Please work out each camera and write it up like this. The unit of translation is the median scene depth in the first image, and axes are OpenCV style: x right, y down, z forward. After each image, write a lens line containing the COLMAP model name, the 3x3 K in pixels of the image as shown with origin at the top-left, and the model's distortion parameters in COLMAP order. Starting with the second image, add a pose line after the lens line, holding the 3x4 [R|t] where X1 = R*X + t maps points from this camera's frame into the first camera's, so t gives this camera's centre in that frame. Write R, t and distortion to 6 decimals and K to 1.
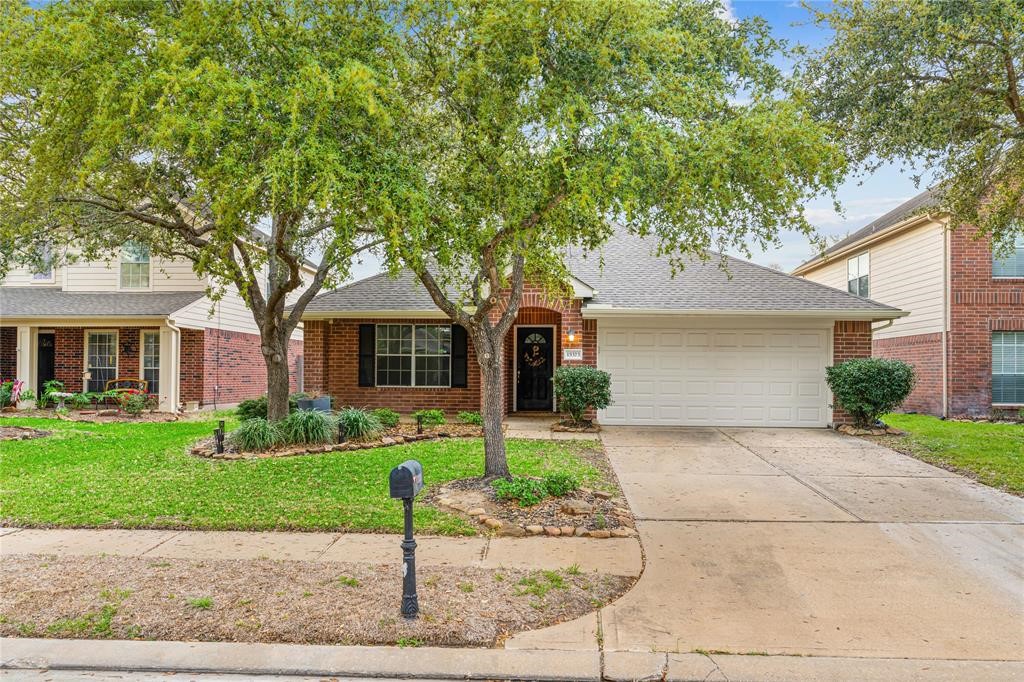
lens RADIAL K [[837.0, 0, 512.0], [0, 837.0, 341.0], [0, 0, 1]] dist [0.000058, 0.000279]
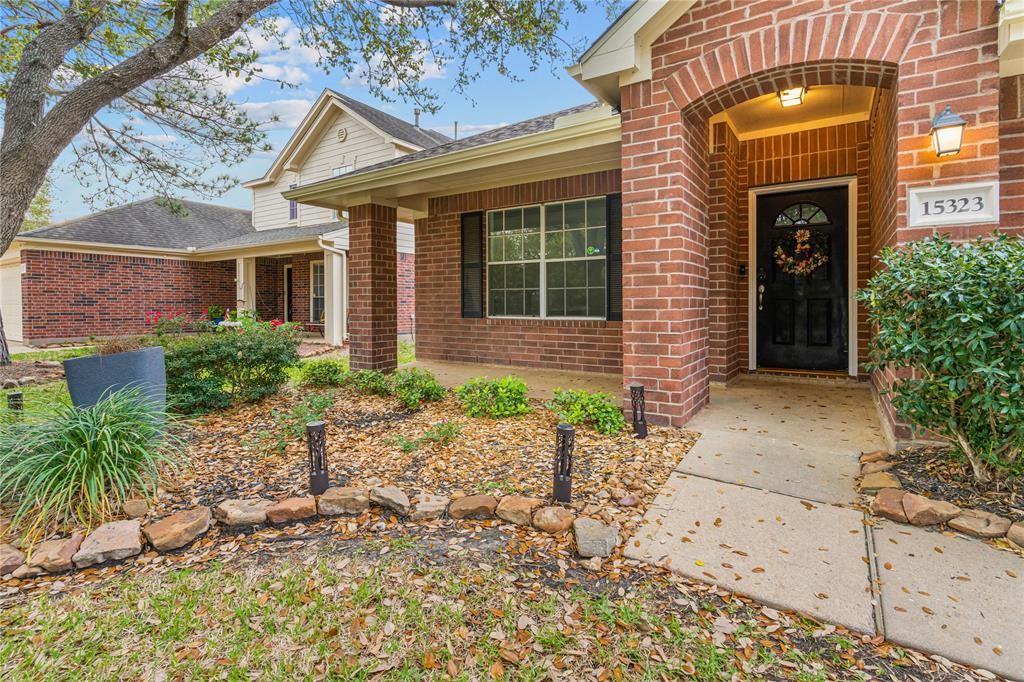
lens RADIAL K [[494.1, 0, 512.6], [0, 494.1, 307.5], [0, 0, 1]] dist [0.000382, 0.000248]
pose [[0.867425, -0.007366, -0.497513, 0.025944], [0.029848, 0.998860, 0.037251, 0.034919], [0.496672, -0.047162, 0.866656, 0.705702]]
